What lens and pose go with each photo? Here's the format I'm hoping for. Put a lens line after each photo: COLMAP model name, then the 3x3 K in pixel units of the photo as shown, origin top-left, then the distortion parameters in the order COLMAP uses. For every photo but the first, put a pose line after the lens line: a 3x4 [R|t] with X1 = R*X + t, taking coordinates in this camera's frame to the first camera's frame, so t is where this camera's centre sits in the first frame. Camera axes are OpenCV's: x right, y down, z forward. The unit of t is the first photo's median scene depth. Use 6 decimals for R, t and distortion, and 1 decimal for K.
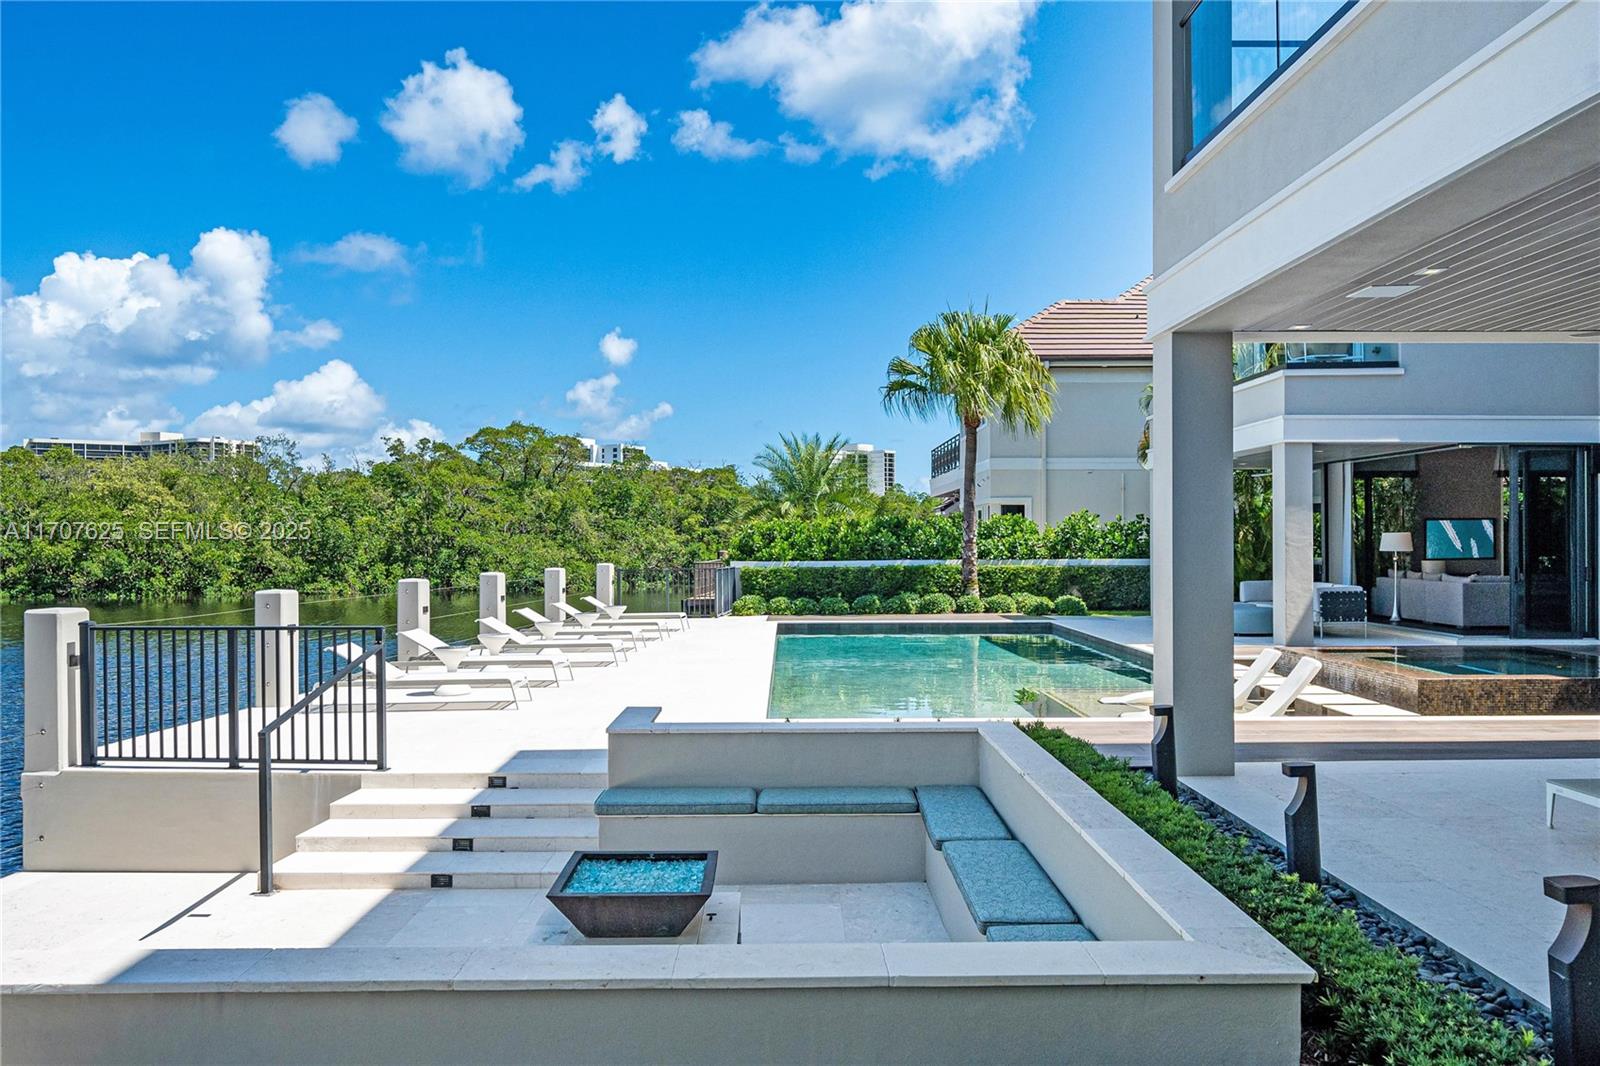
lens RADIAL K [[1137.6, 0, 803.7], [0, 1137.6, 537.9], [0, 0, 1]] dist [-0.026792, -0.002162]
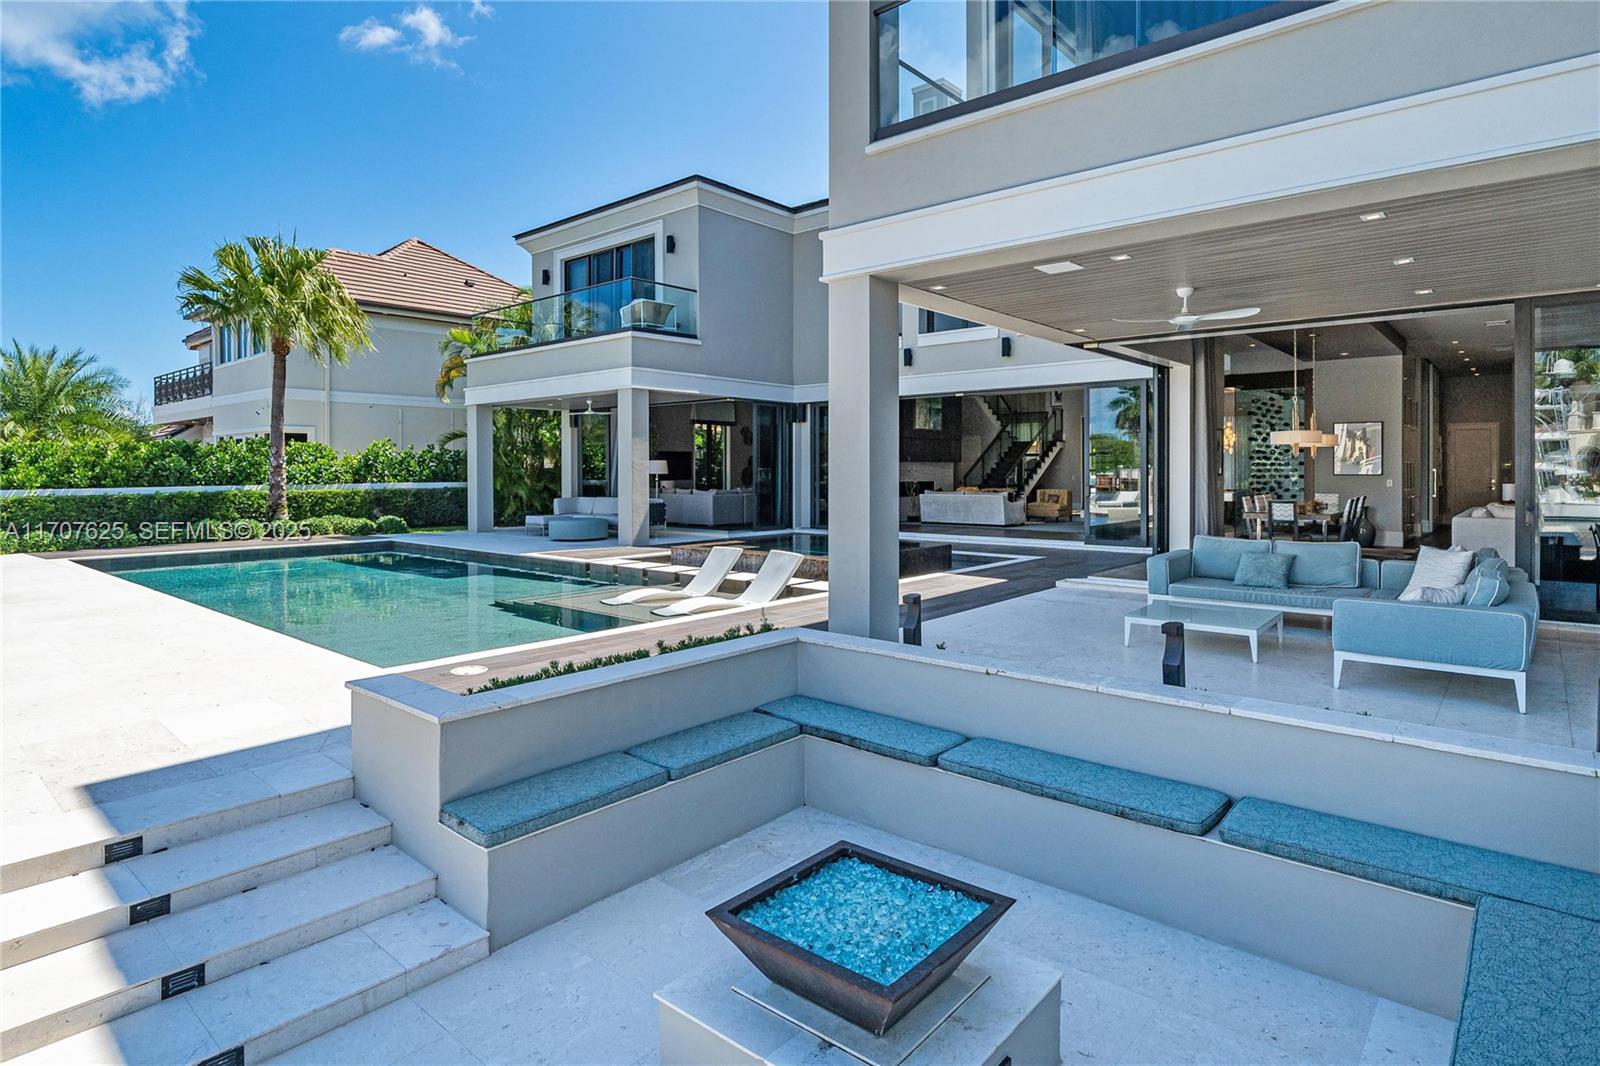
lens RADIAL K [[861.3, 0, 801.5], [0, 861.3, 468.1], [0, 0, 1]] dist [-0.003353, -0.001232]
pose [[0.663600, 0.002300, 0.748084, -0.116723], [-0.000889, 0.999997, -0.002285, 0.005615], [-0.748087, 0.000851, 0.663600, 0.139237]]
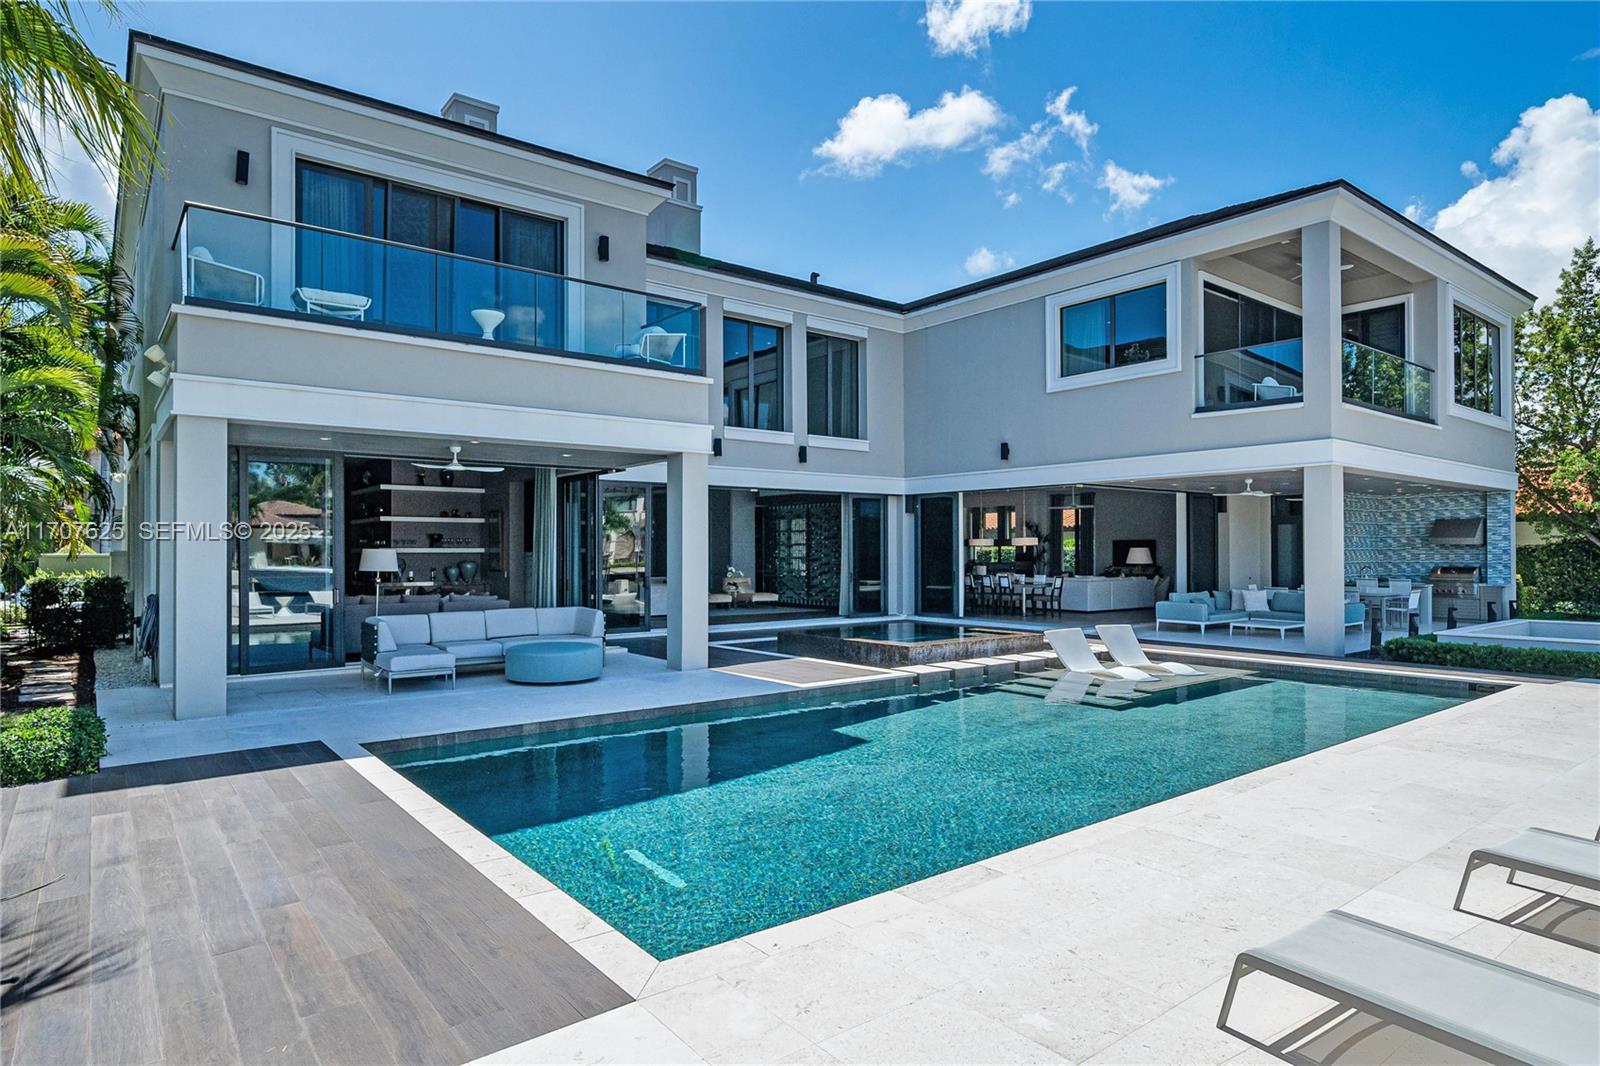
lens RADIAL K [[907.9, 0, 797.6], [0, 907.9, 547.1], [0, 0, 1]] dist [-0.001964, -0.000158]
pose [[-0.607961, 0.010195, 0.793901, -0.151186], [0.002761, 0.999939, -0.010727, 0.001846], [-0.793962, -0.004330, -0.607952, 0.935390]]
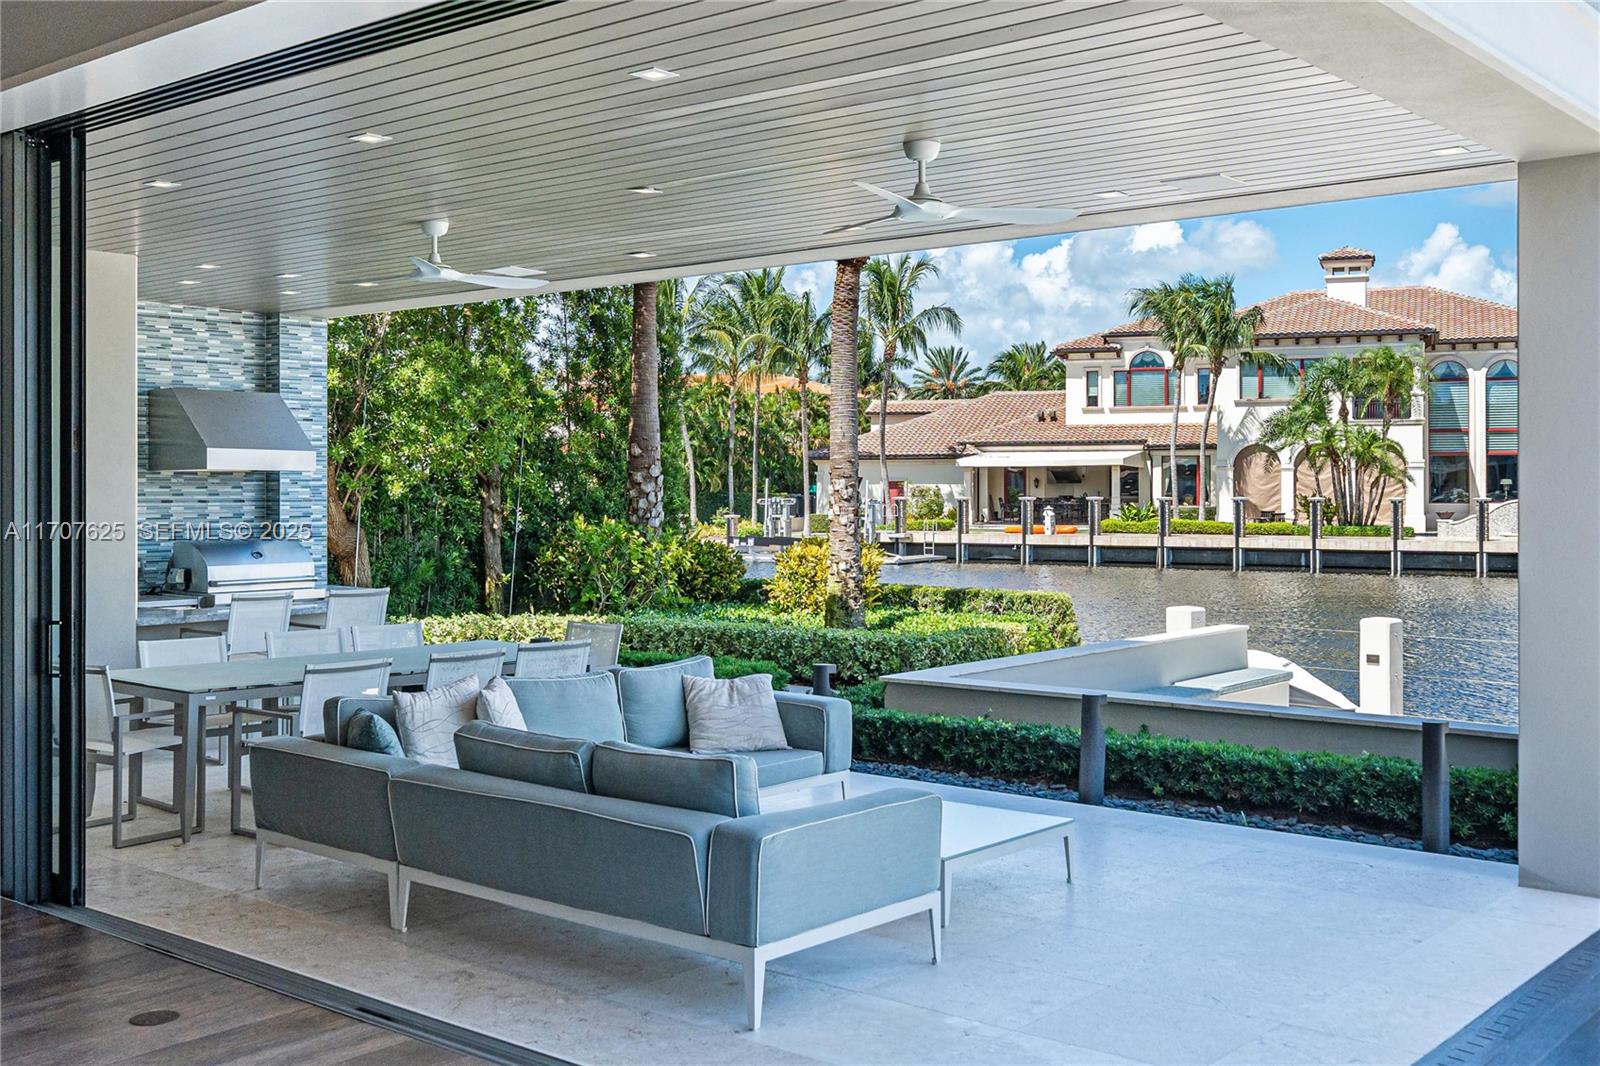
lens RADIAL K [[1666.5, 0, 800.4], [0, 1666.5, 521.8], [0, 0, 1]] dist [-0.008799, 0.000000]
pose [[-0.657960, 0.021670, -0.752741, 0.397786], [0.007108, 0.999720, 0.022568, -0.002745], [0.753020, 0.009498, -0.657930, 0.396403]]
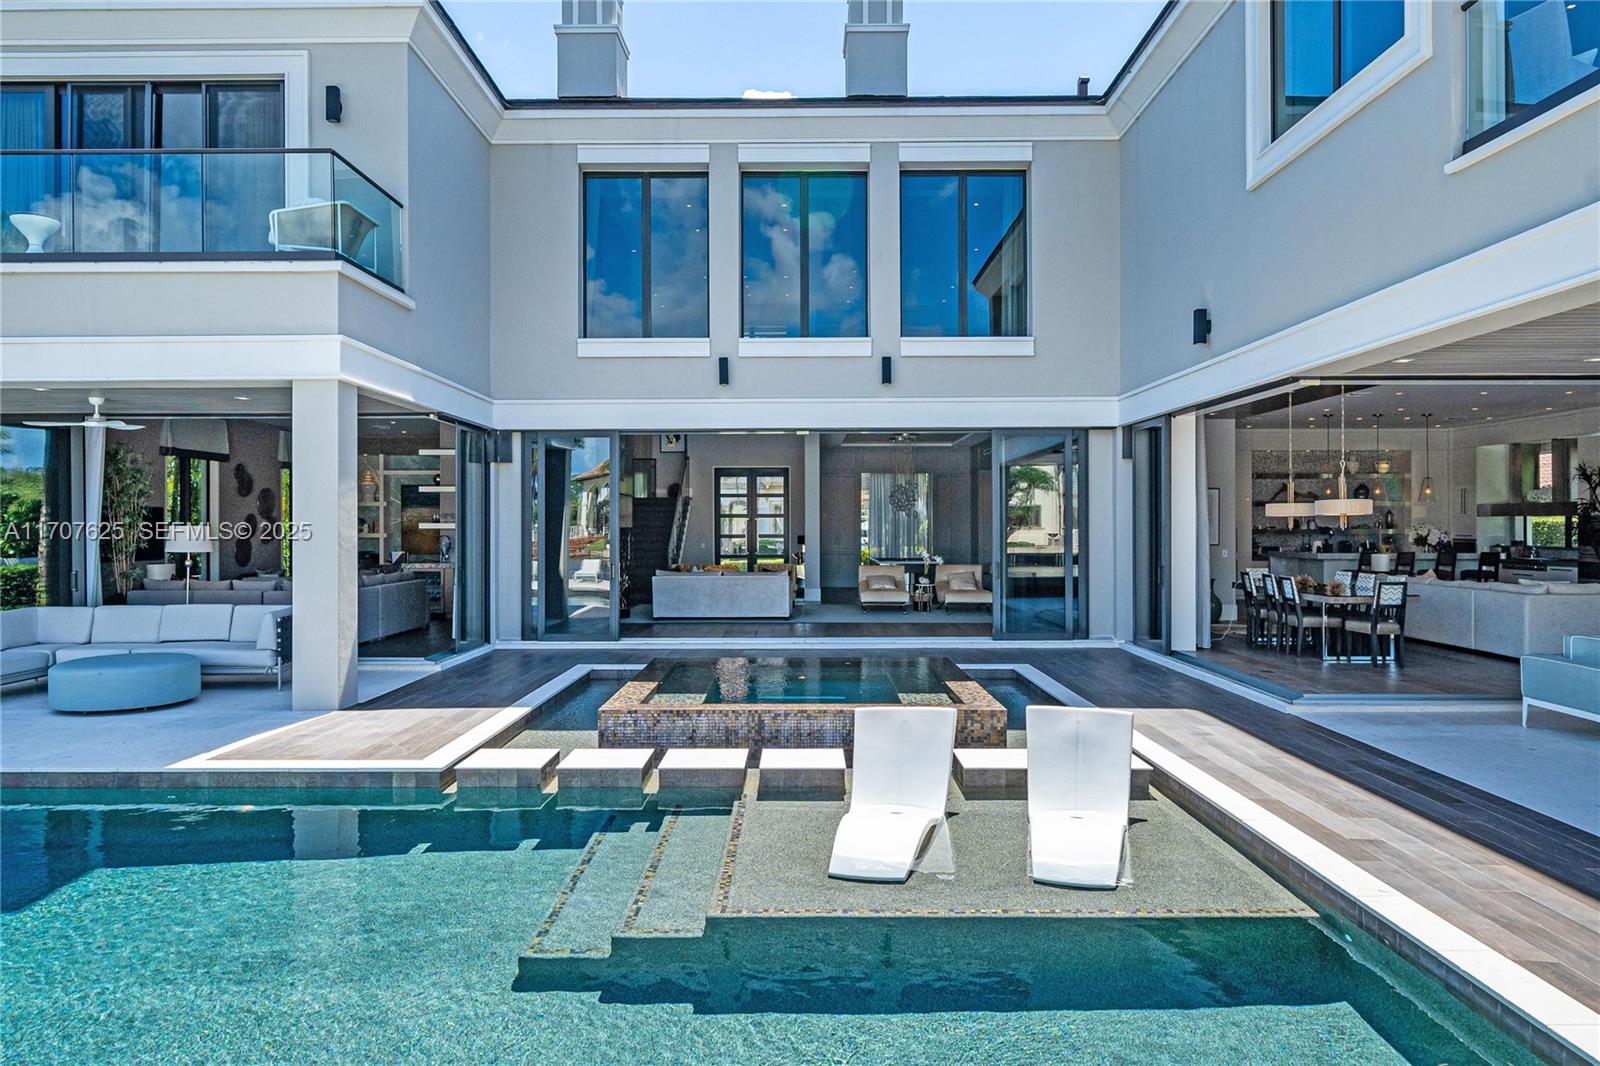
lens RADIAL K [[1051.4, 0, 799.3], [0, 1051.4, 525.3], [0, 0, 1]] dist [-0.001643, -0.003067]
pose [[0.021211, 0.005603, 0.999759, -0.093195], [-0.000143, 0.999984, -0.005602, -0.001094], [-0.999775, -0.000024, 0.021211, 0.491755]]
